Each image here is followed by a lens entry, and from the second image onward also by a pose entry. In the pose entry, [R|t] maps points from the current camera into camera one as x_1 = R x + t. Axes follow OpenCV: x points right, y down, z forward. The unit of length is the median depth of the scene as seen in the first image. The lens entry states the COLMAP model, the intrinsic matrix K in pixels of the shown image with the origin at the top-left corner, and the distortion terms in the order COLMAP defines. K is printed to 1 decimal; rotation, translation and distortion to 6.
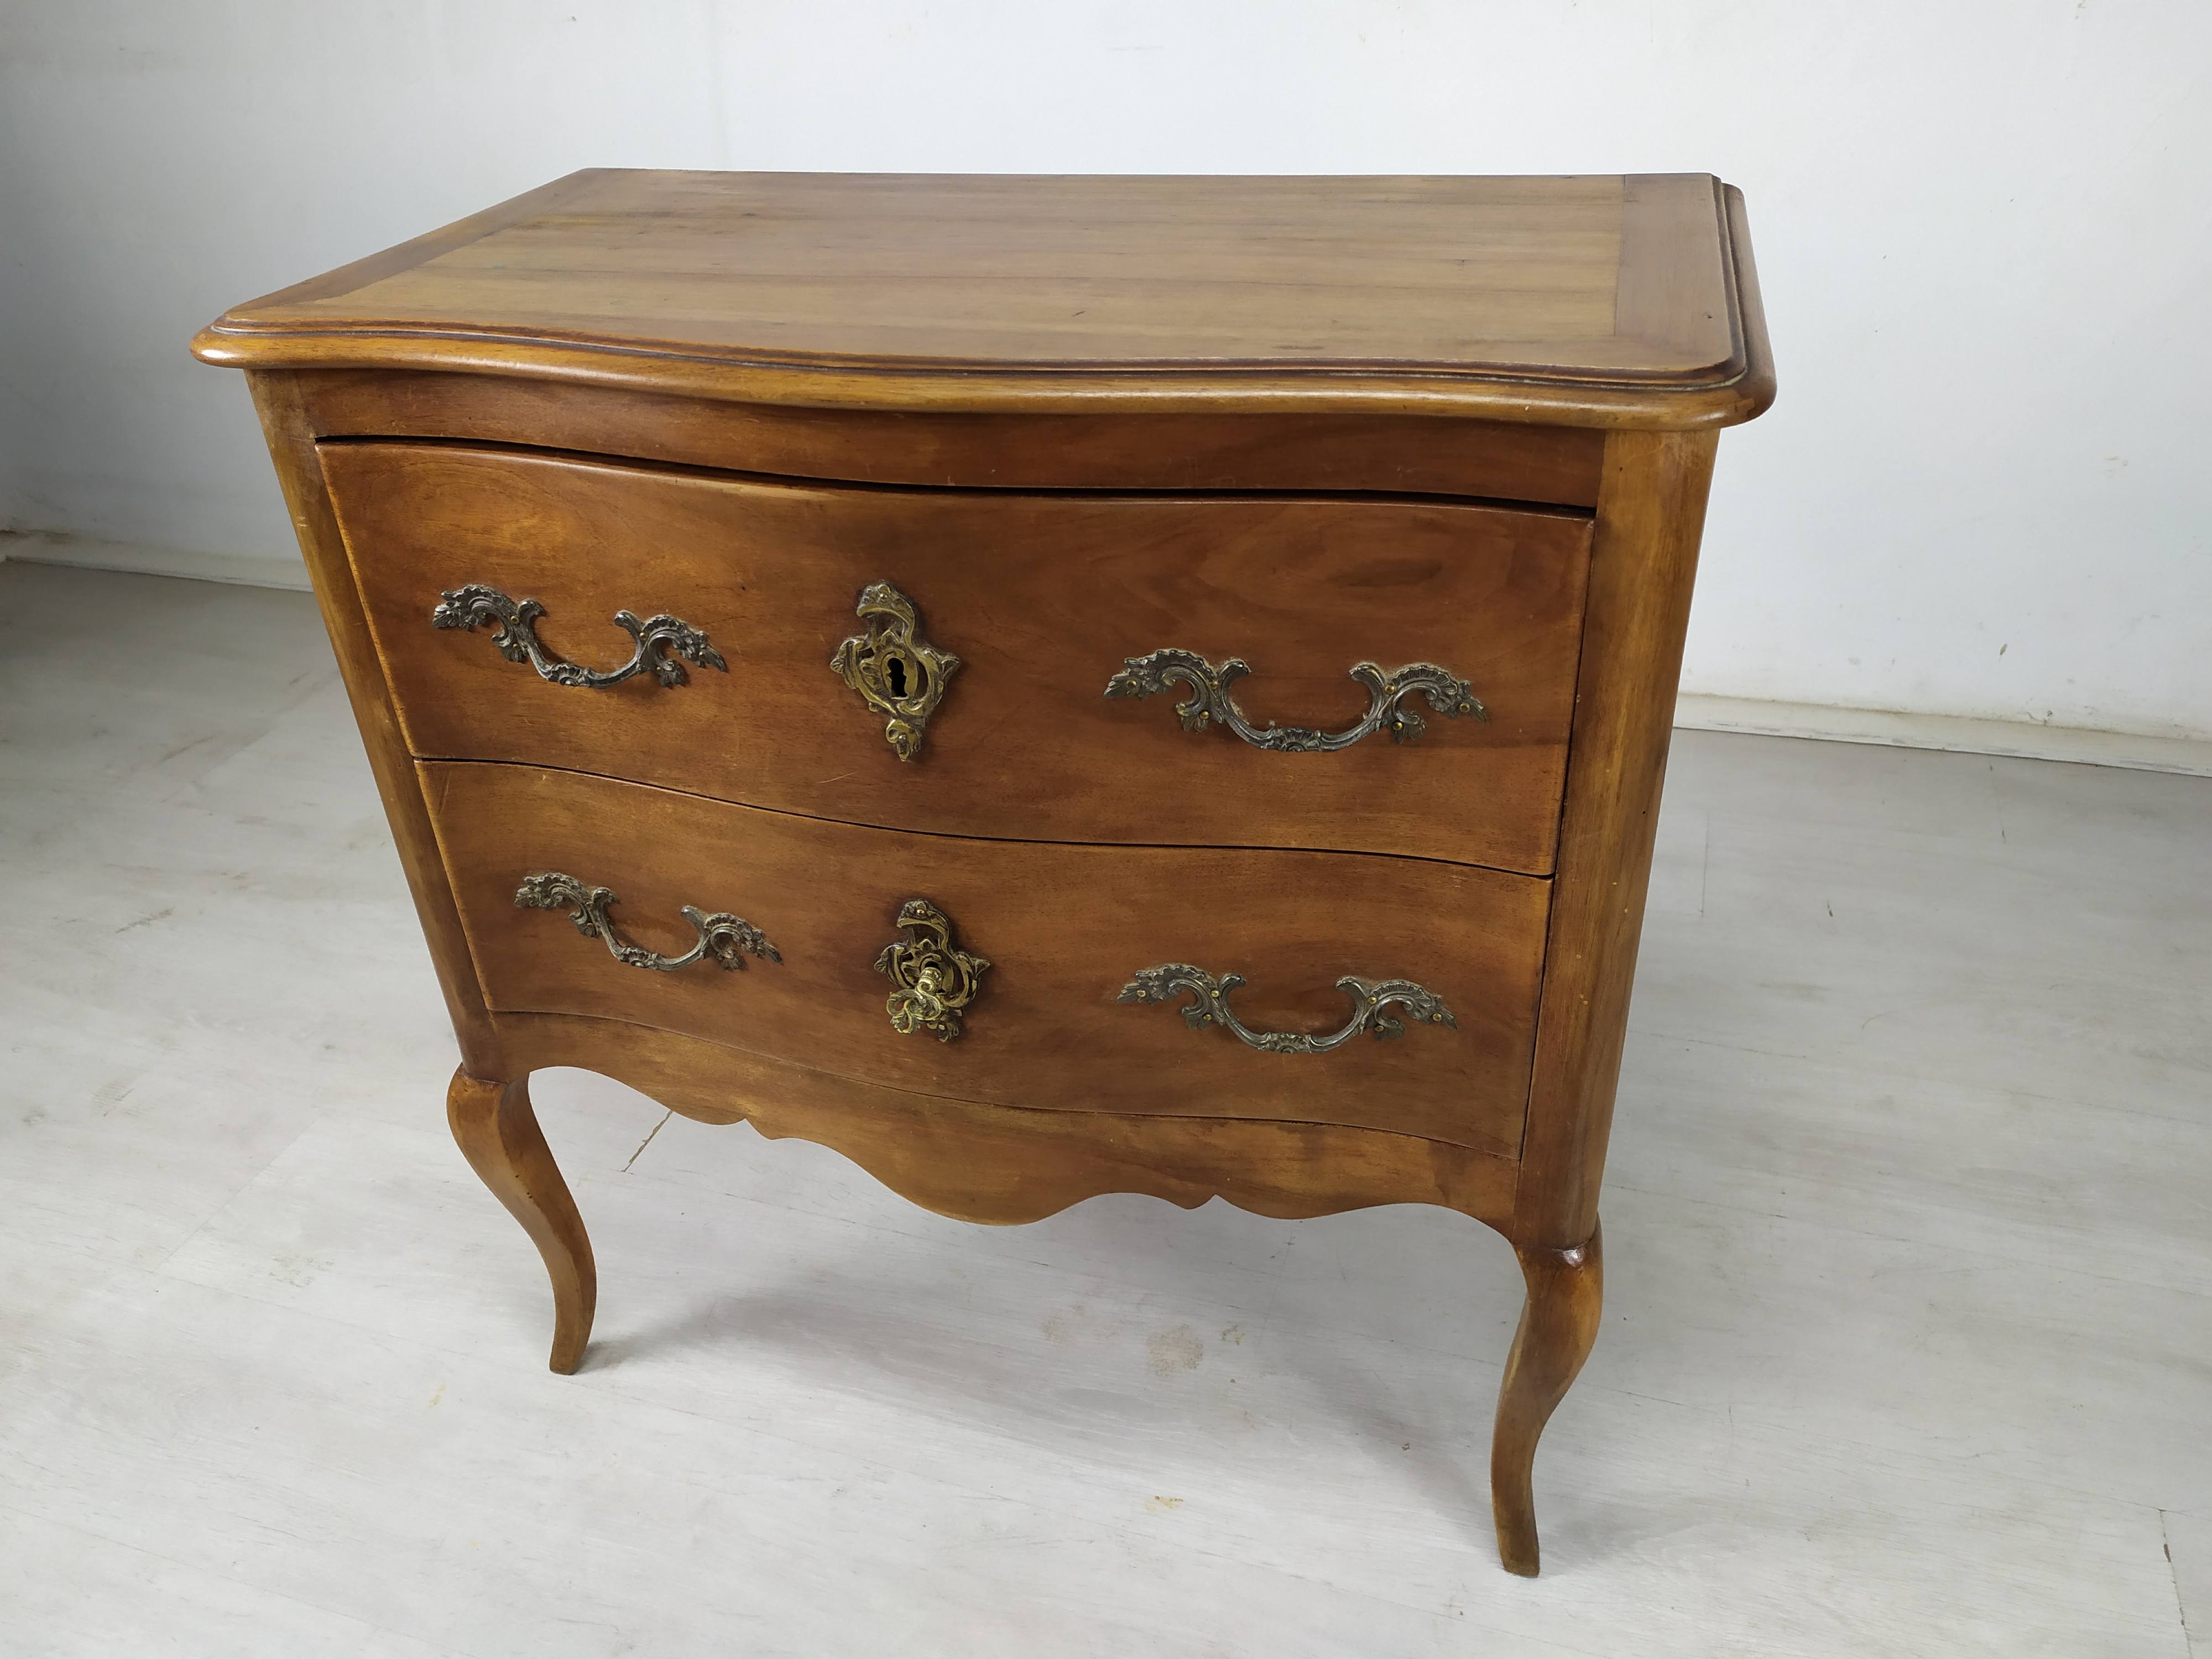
lens RADIAL K [[1687.7, 0, 1106.0], [0, 1687.7, 829.5], [0, 0, 1]] dist [0.033488, -0.000526]
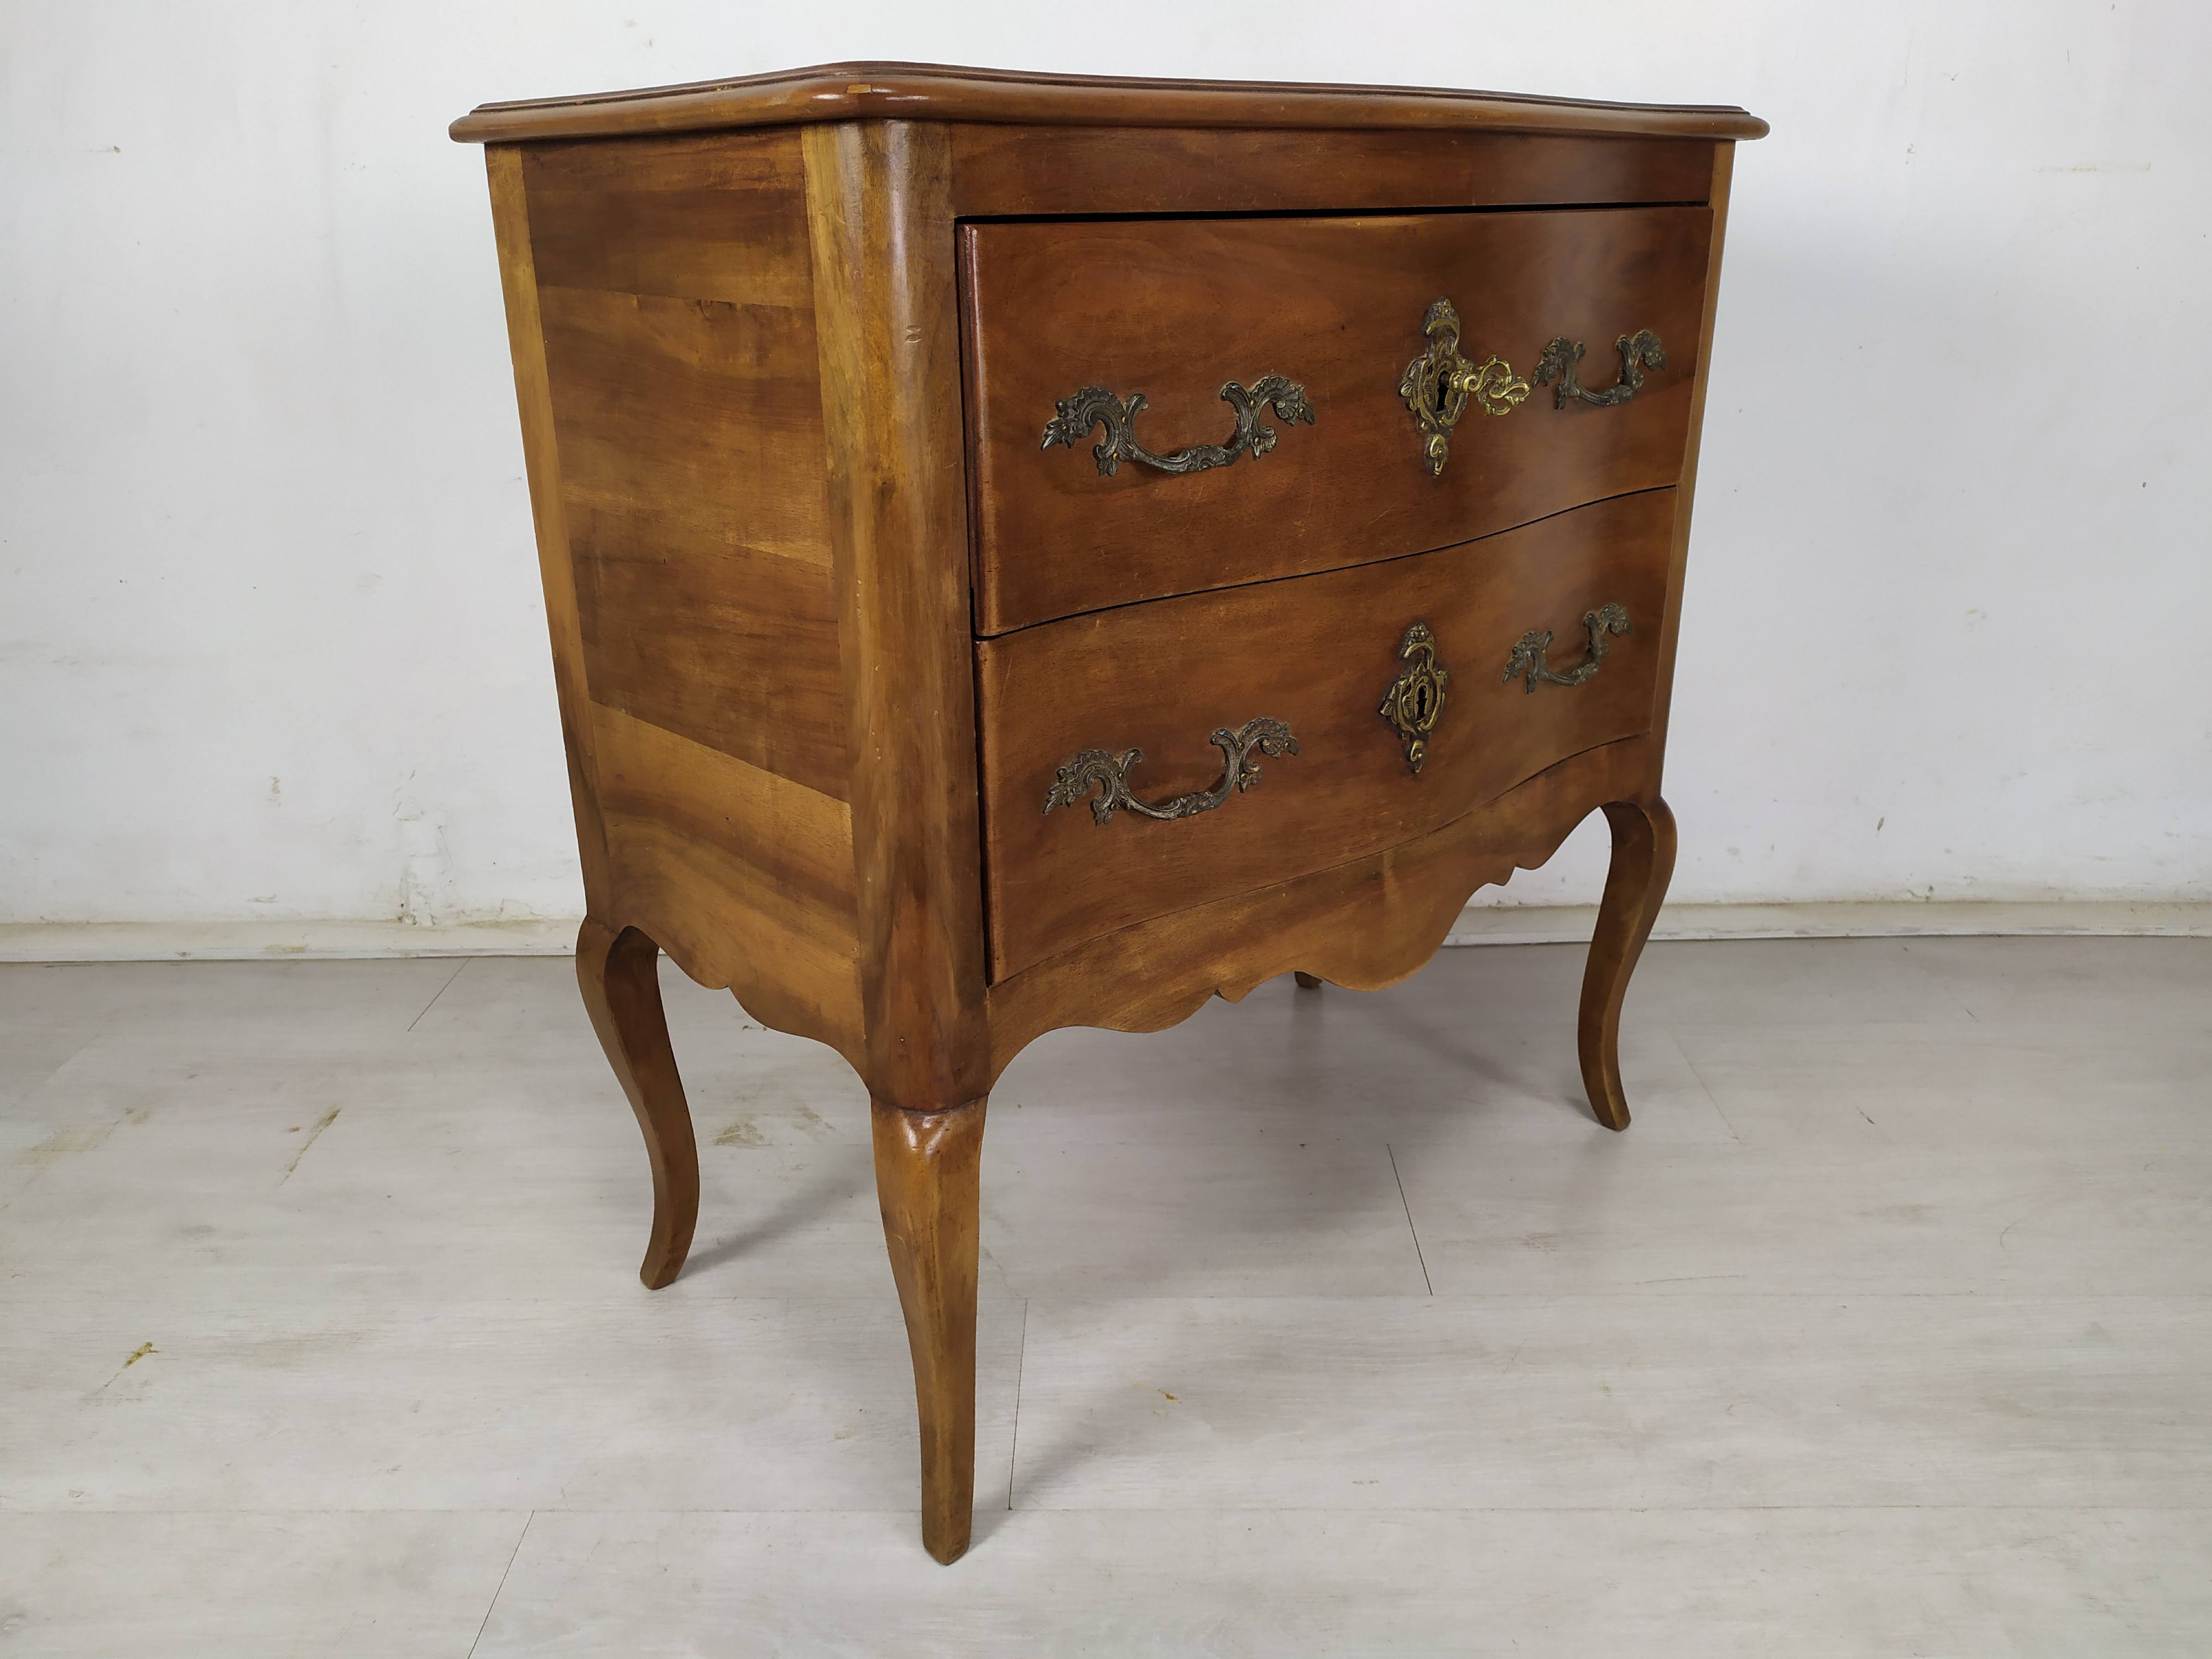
lens RADIAL K [[1615.9, 0, 1081.6], [0, 1615.9, 784.1], [0, 0, 1]] dist [0.086773, -0.000778]
pose [[0.548542, -0.237508, 0.801680, -1.176627], [0.433511, 0.900656, -0.029794, 0.076378], [-0.714962, 0.363881, 0.597010, 0.586220]]
